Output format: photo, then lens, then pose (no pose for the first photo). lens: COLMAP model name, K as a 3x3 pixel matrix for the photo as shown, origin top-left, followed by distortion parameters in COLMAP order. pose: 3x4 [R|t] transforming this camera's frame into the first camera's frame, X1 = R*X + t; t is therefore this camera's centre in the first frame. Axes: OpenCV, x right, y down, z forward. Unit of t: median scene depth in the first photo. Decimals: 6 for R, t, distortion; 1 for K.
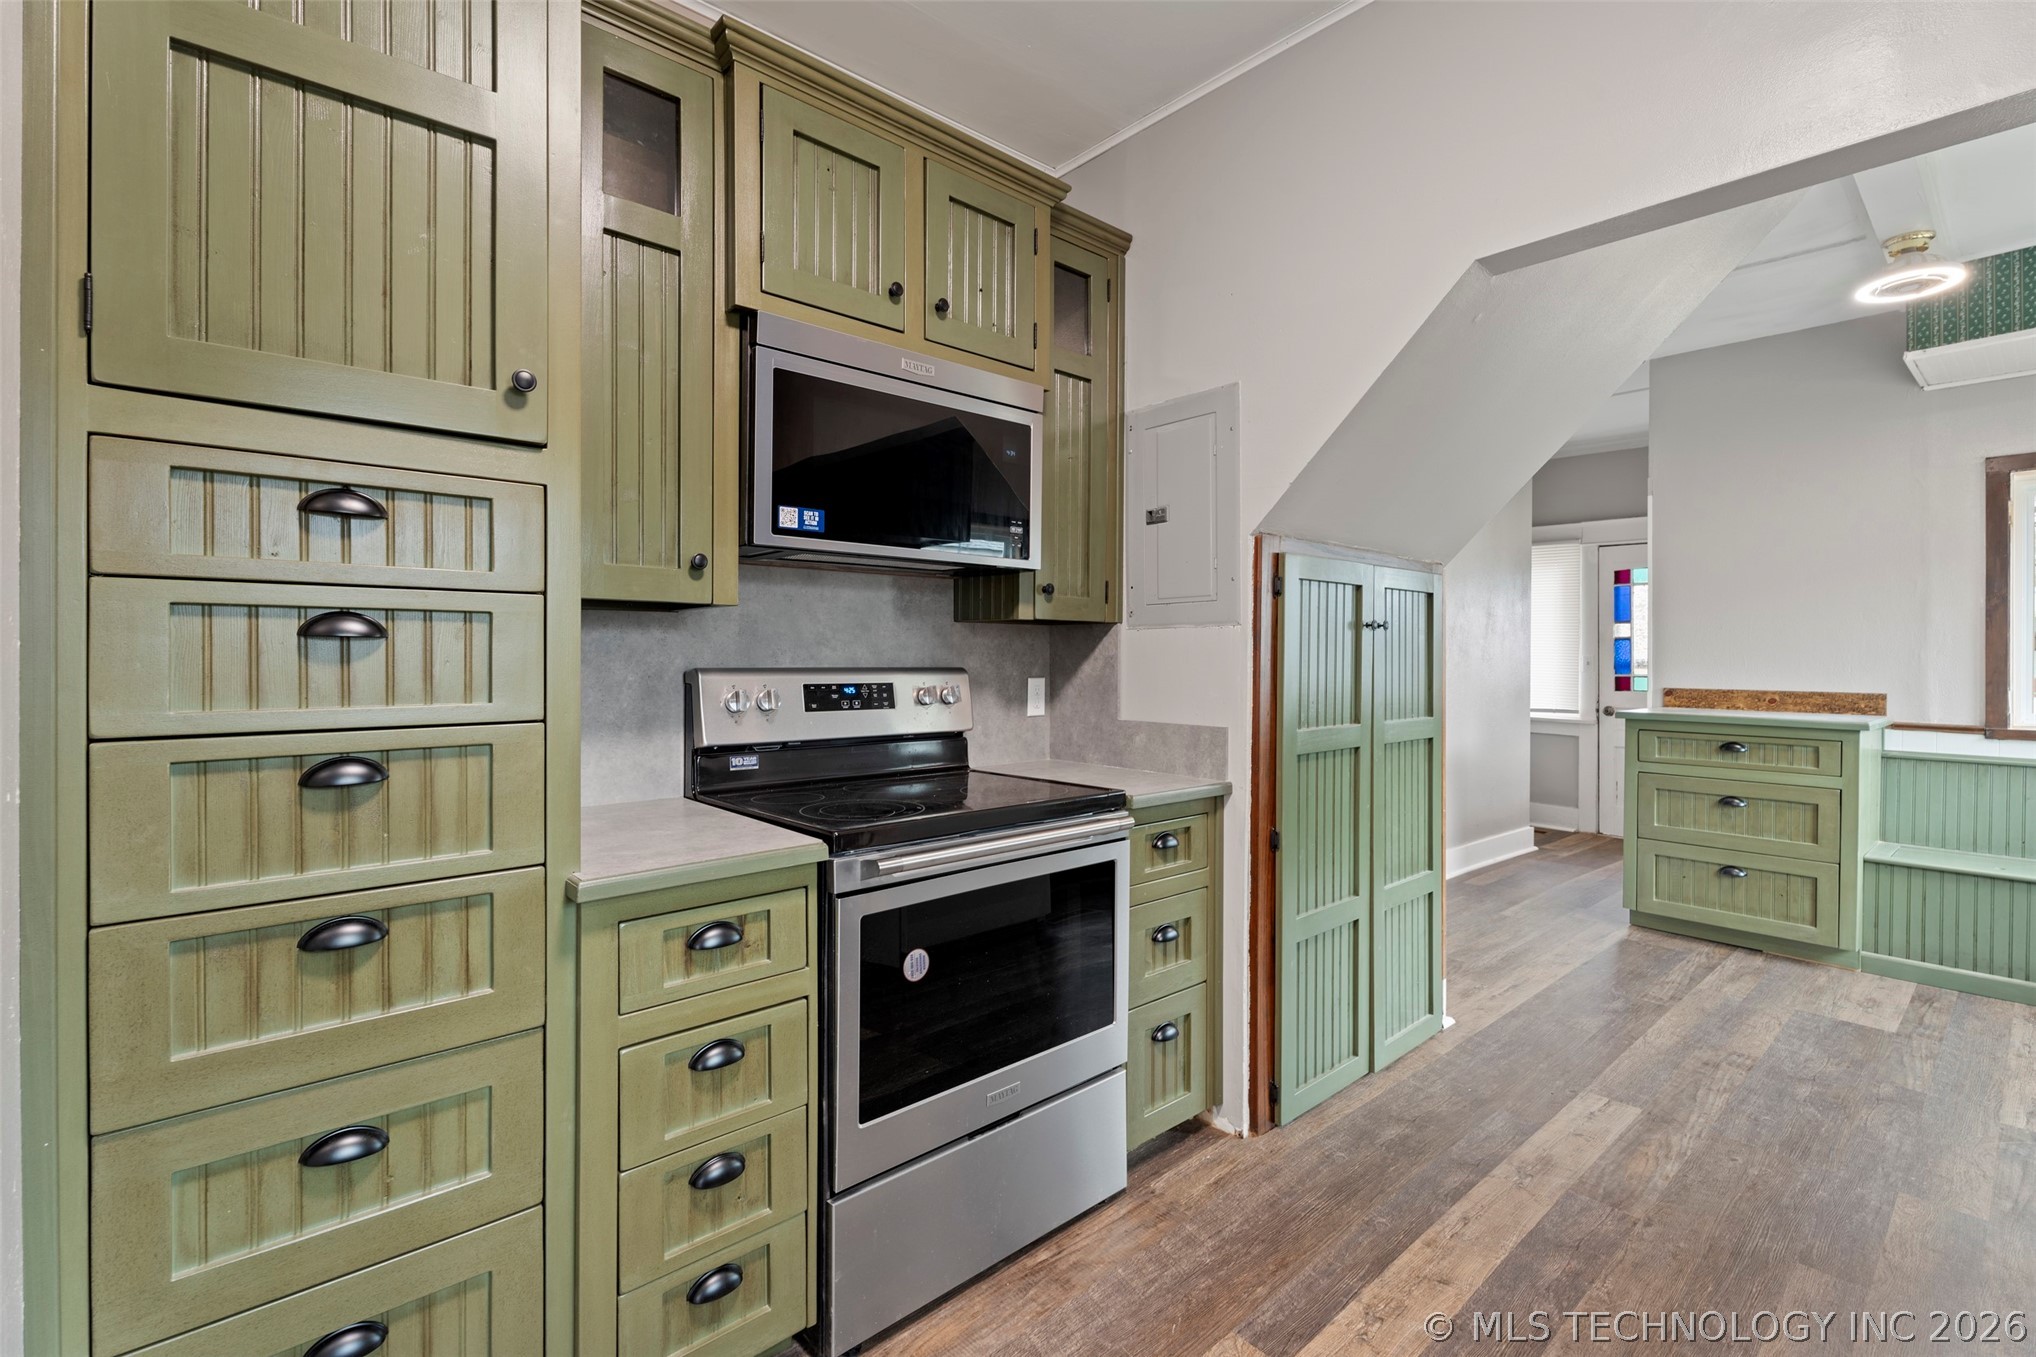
lens RADIAL K [[910.0, 0, 1020.8], [0, 910.0, 655.5], [0, 0, 1]] dist [0.006799, -0.003019]
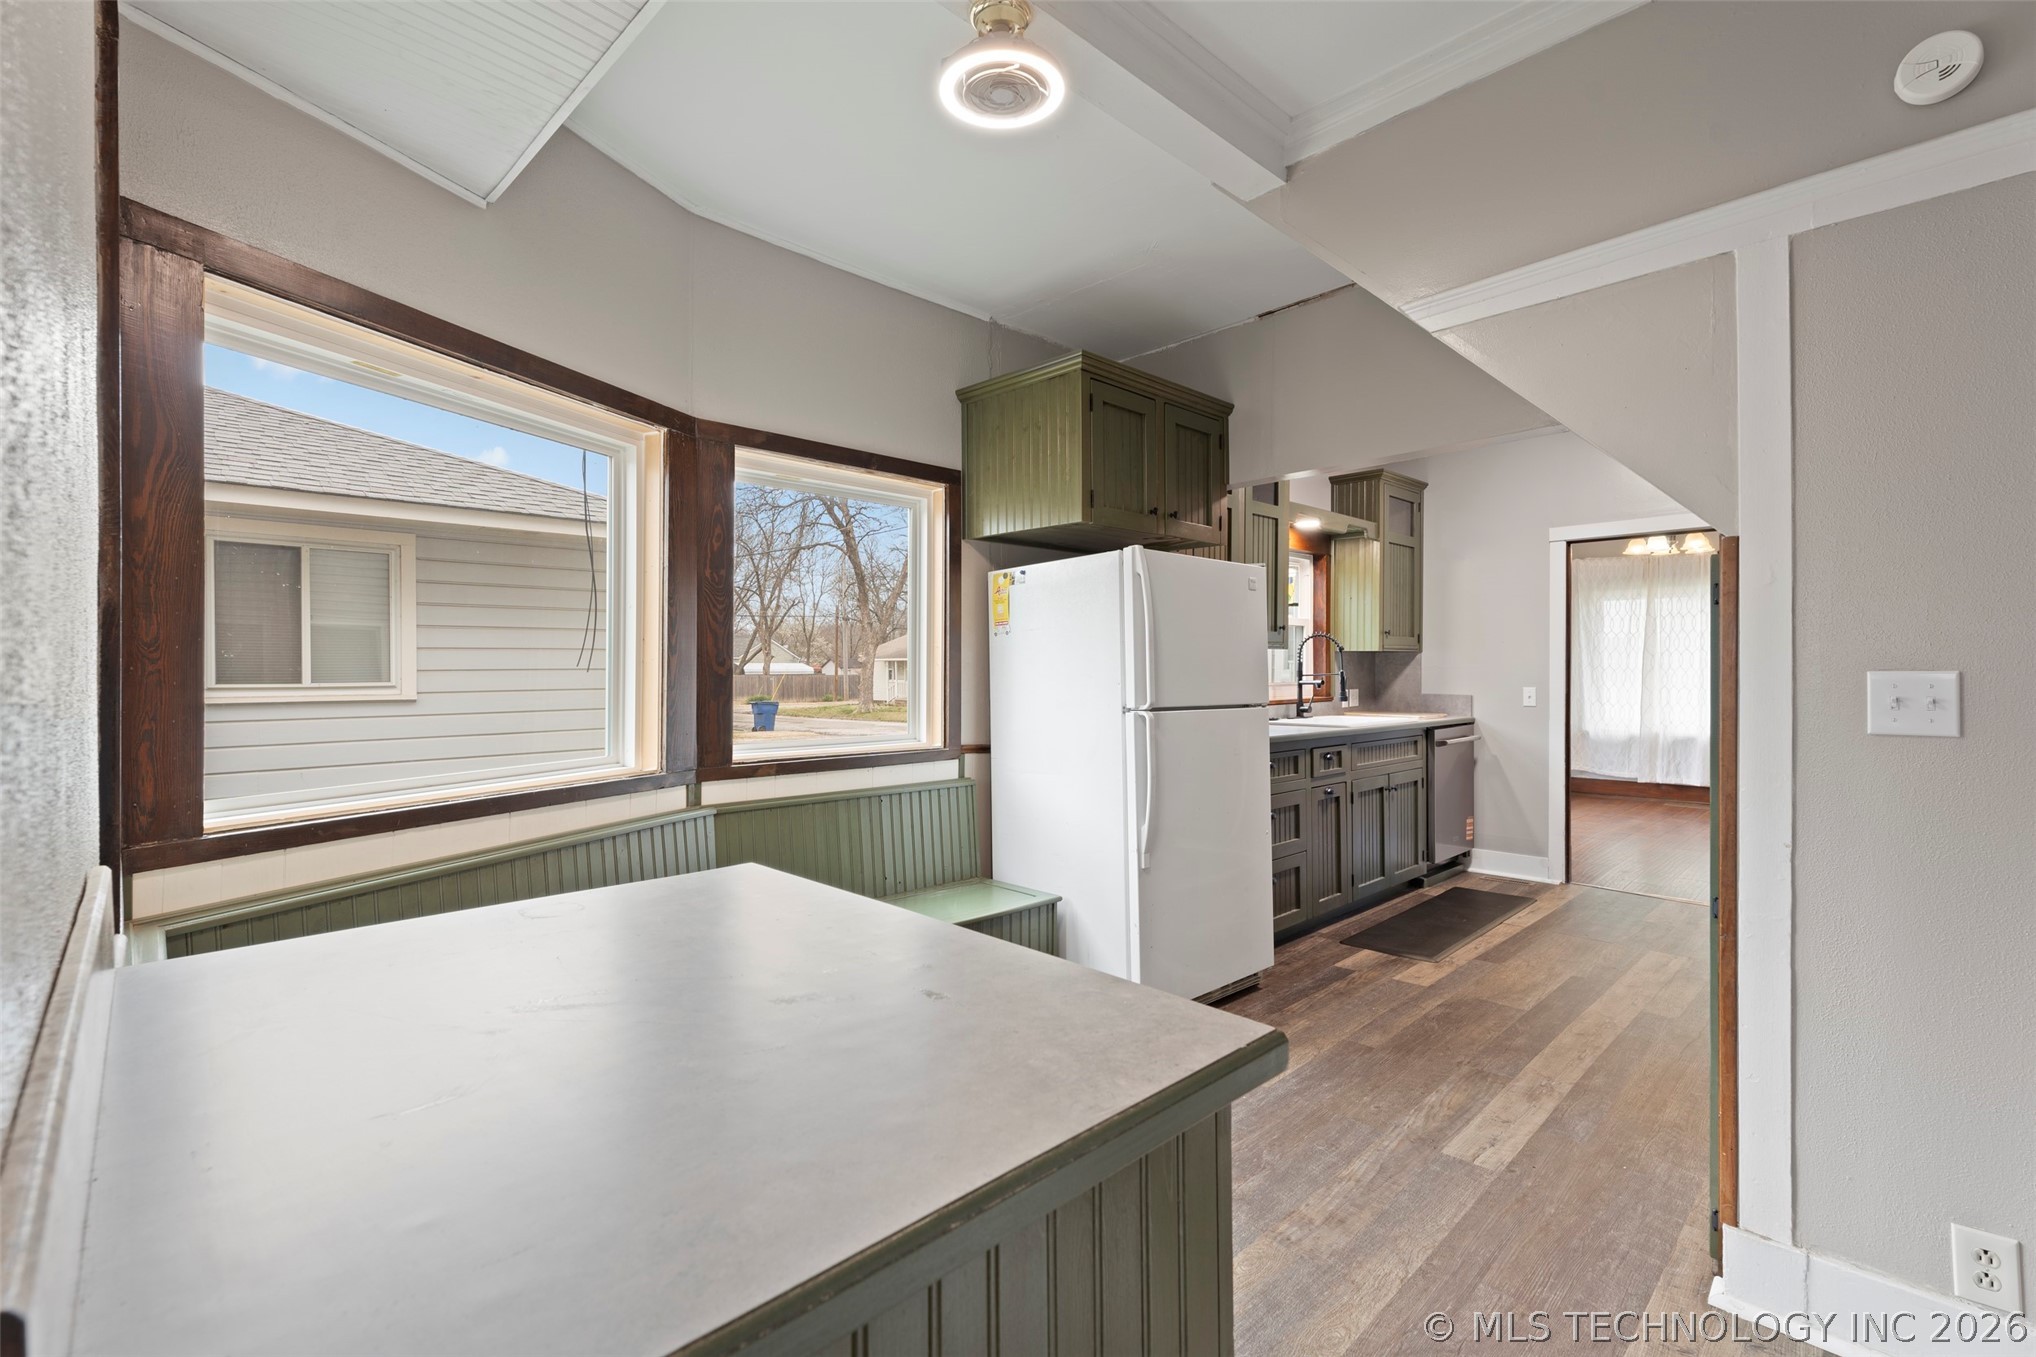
lens RADIAL K [[910.0, 0, 1011.5], [0, 910.0, 668.0], [0, 0, 1]] dist [0.006799, -0.003019]
pose [[-0.998684, -0.003270, -0.051191, 1.124410], [-0.003181, 0.999993, -0.001832, -0.006990], [0.051196, -0.001667, -0.998687, 1.840359]]
